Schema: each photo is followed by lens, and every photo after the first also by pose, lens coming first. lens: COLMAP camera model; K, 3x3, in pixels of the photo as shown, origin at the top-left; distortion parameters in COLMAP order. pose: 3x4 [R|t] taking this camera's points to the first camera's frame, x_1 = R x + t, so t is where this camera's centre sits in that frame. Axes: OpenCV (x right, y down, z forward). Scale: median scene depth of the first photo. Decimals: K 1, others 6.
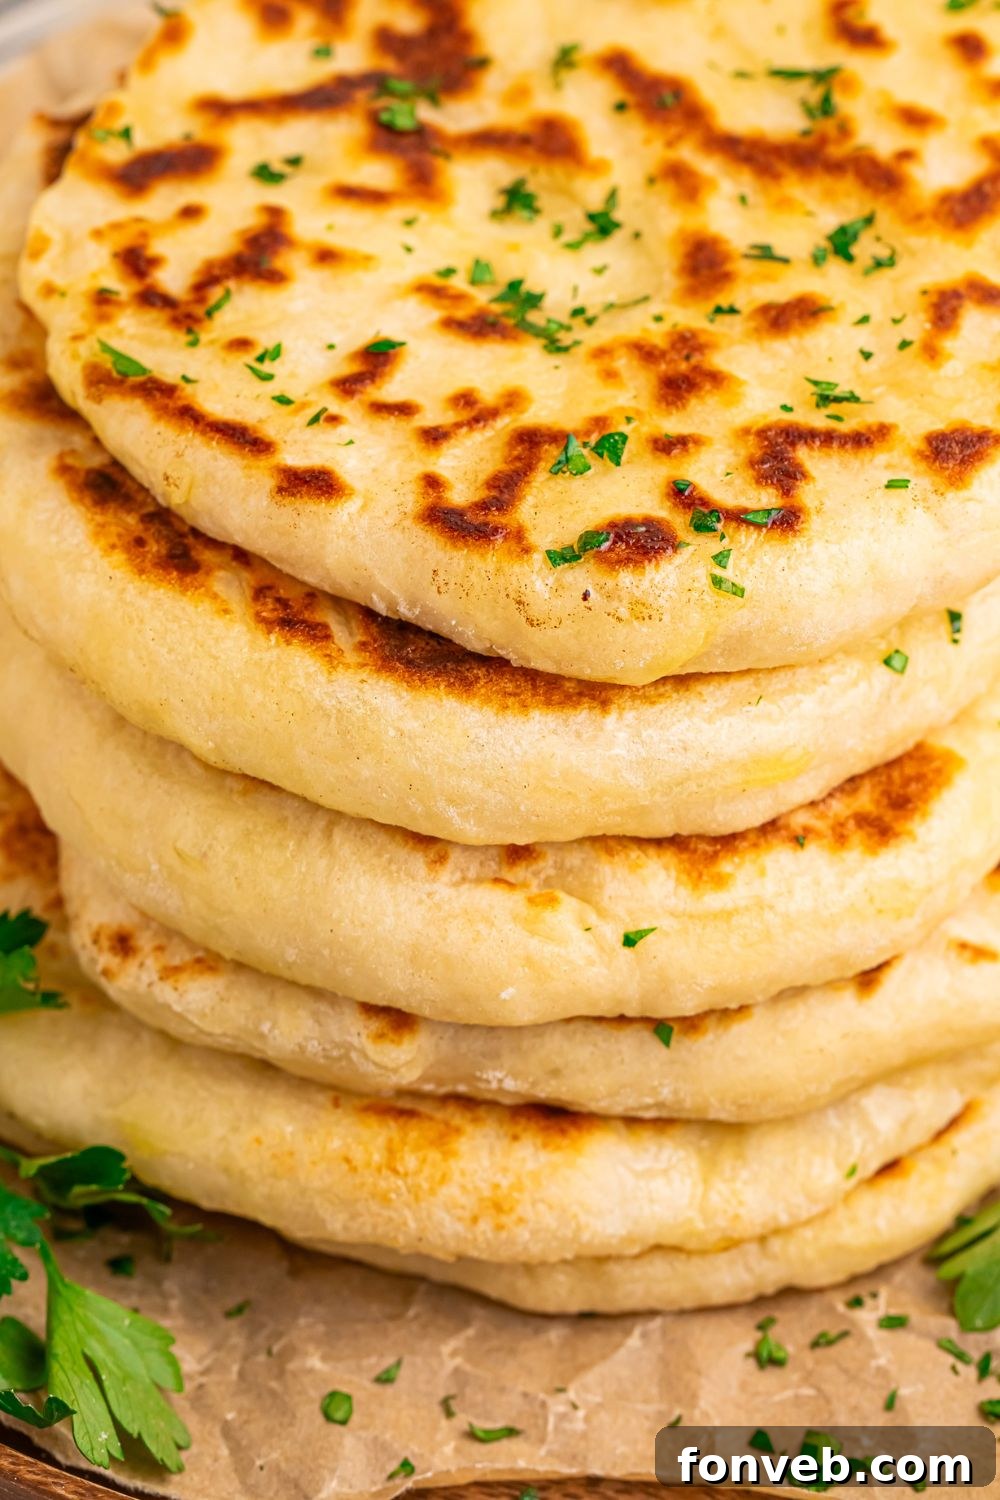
lens RADIAL K [[6534.0, 0, 540.6], [0, 6534.0, 587.4], [0, 0, 1]] dist [0.201687, 0.000000]
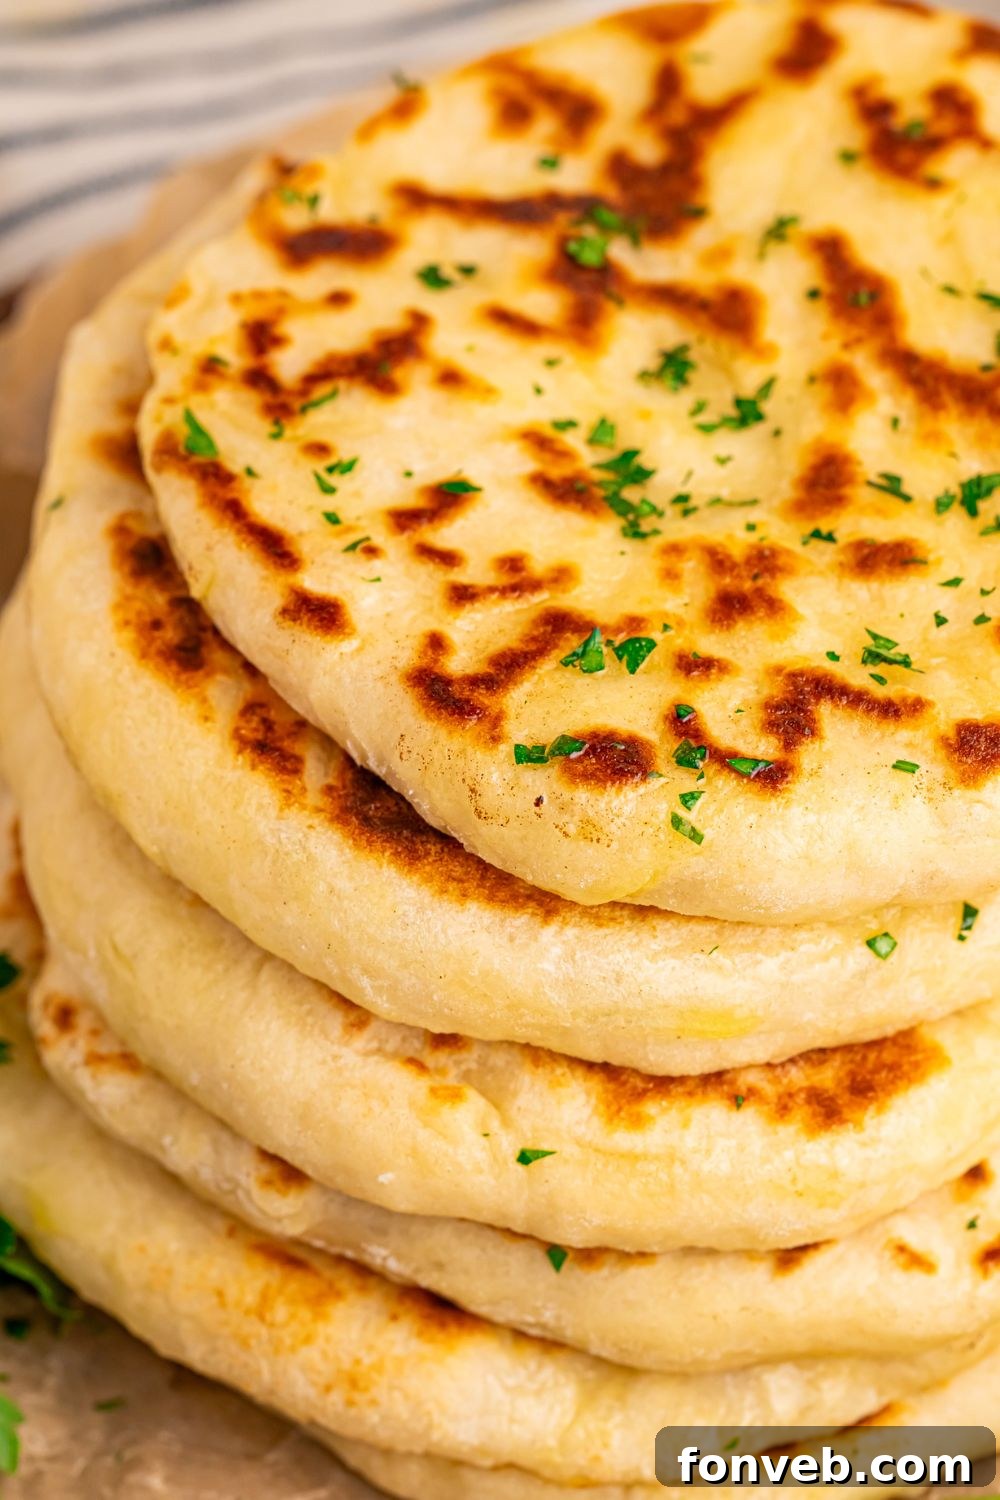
lens RADIAL K [[6123.9, 0, 449.2], [0, 6123.9, 767.2], [0, 0, 1]] dist [0.193412, 0.000000]
pose [[0.944864, 0.251831, -0.209317, 0.173201], [-0.238574, 0.967240, 0.086766, -0.074898], [0.224310, -0.032044, 0.973991, 0.125022]]
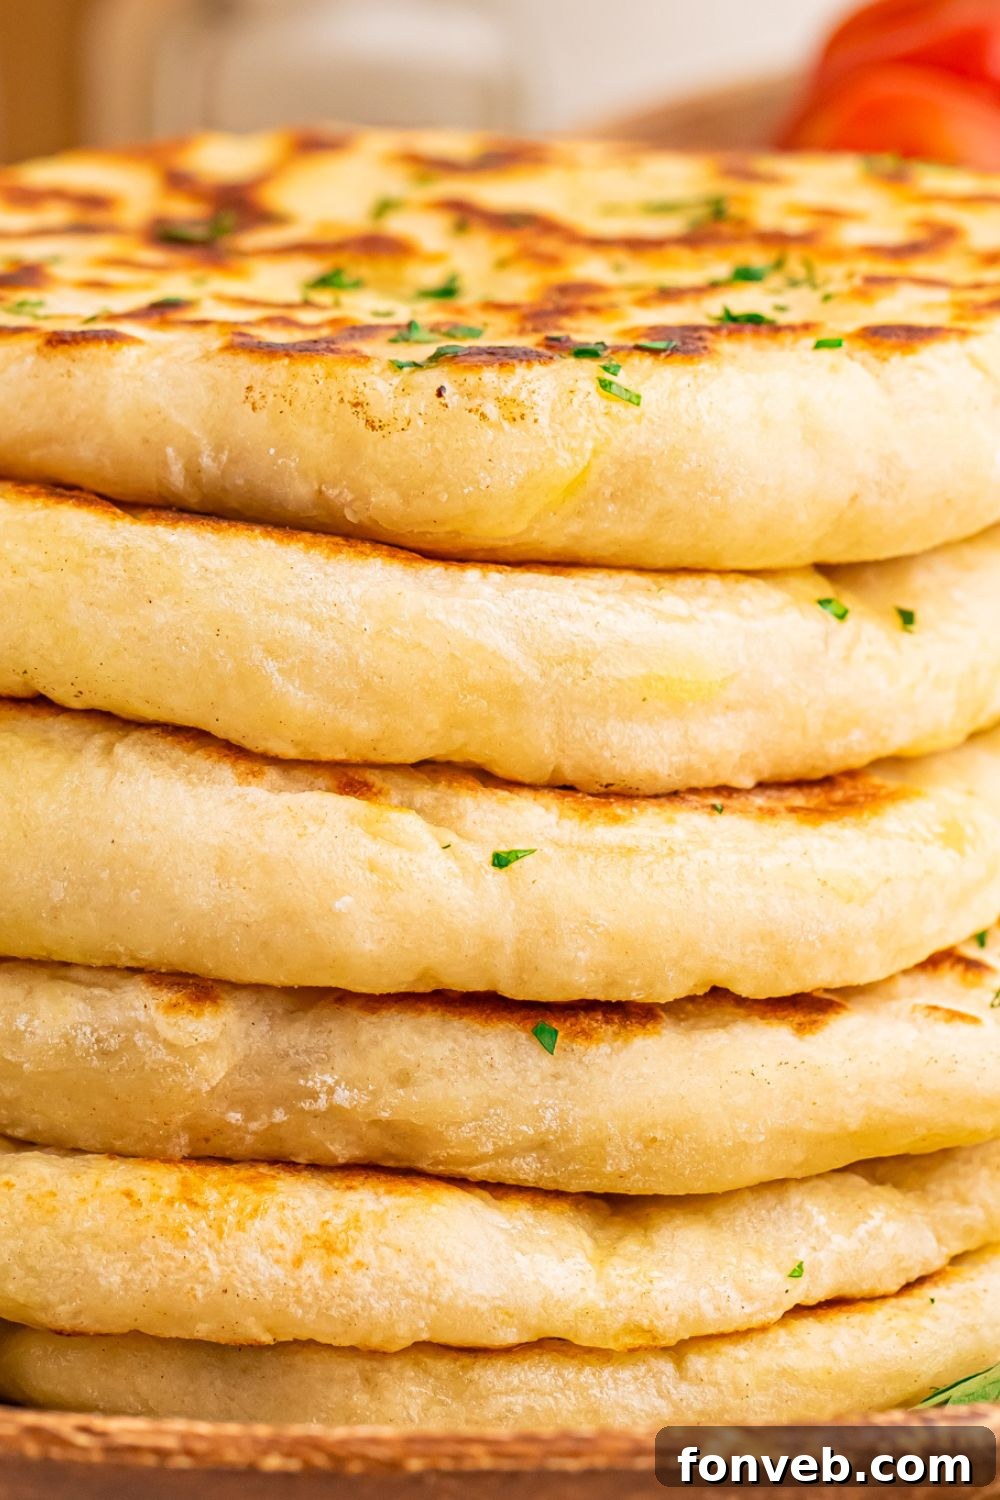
lens RADIAL K [[10333.8, 0, 493.2], [0, 10333.8, 734.7], [0, 0, 1]] dist [0.578865, 0.000000]
pose [[0.999214, 0.002170, 0.039584, -0.034803], [0.018599, 0.856129, -0.516427, 0.657410], [-0.035010, 0.516757, 0.855416, -0.046353]]
